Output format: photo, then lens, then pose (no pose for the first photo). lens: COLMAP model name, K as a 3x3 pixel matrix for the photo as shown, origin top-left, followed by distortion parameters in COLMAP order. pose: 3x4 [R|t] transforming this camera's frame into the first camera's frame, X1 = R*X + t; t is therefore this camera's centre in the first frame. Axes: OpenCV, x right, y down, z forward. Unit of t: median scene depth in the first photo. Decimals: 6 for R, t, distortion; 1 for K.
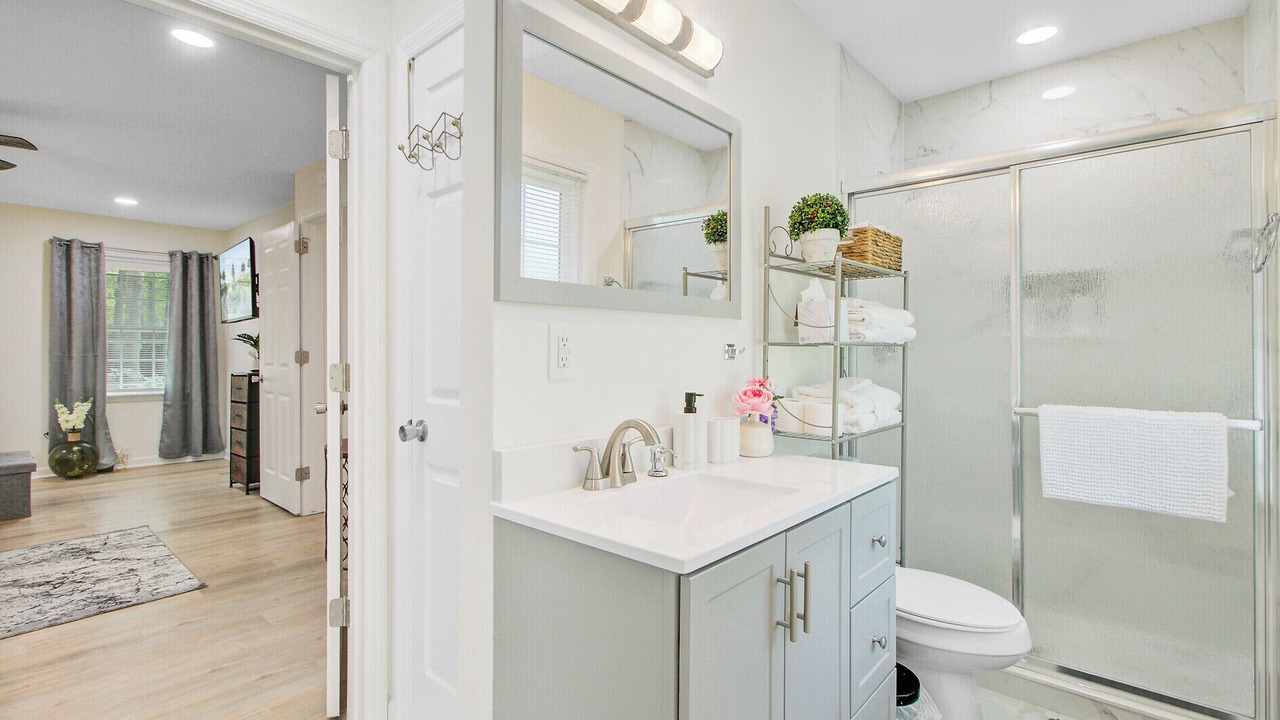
lens RADIAL K [[591.3, 0, 639.5], [0, 591.3, 348.6], [0, 0, 1]] dist [-0.002335, -0.000686]
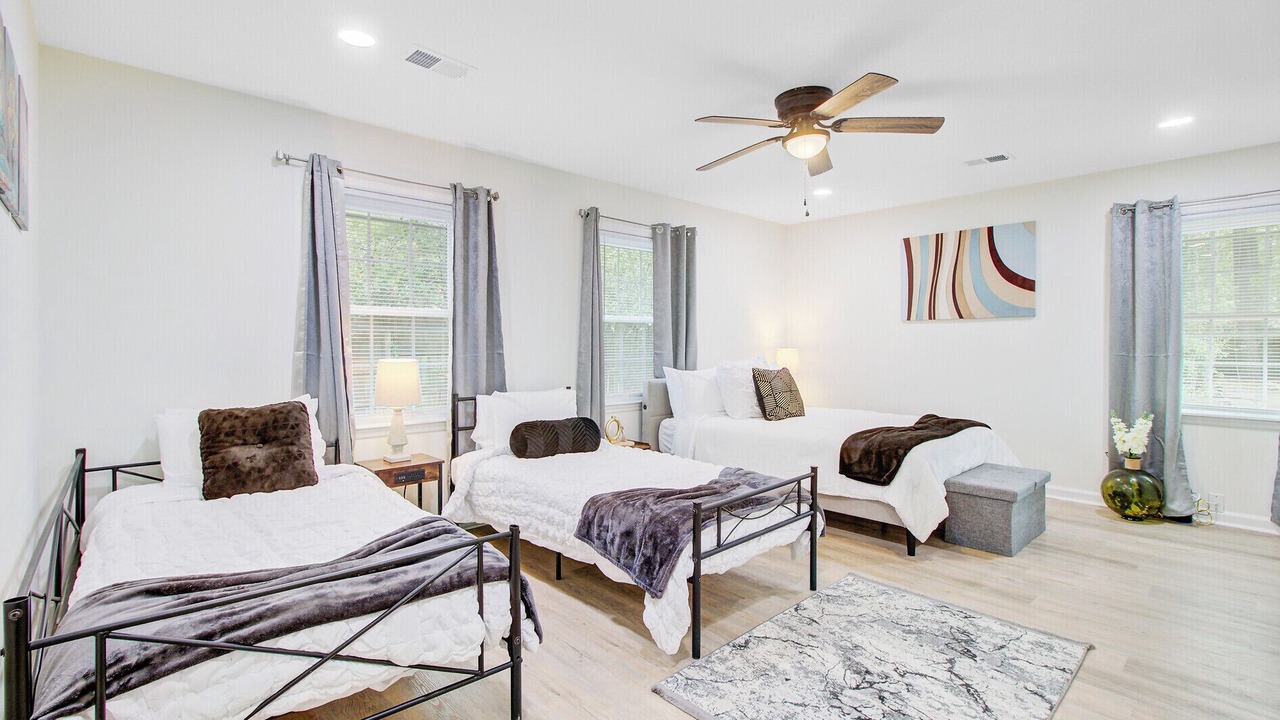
lens RADIAL K [[591.3, 0, 639.5], [0, 591.3, 348.6], [0, 0, 1]] dist [-0.002335, -0.000686]
pose [[-0.095165, 0.004182, -0.995453, -0.148853], [-0.003116, 0.999985, 0.004499, 0.001535], [0.995457, 0.003530, -0.095150, 0.439210]]
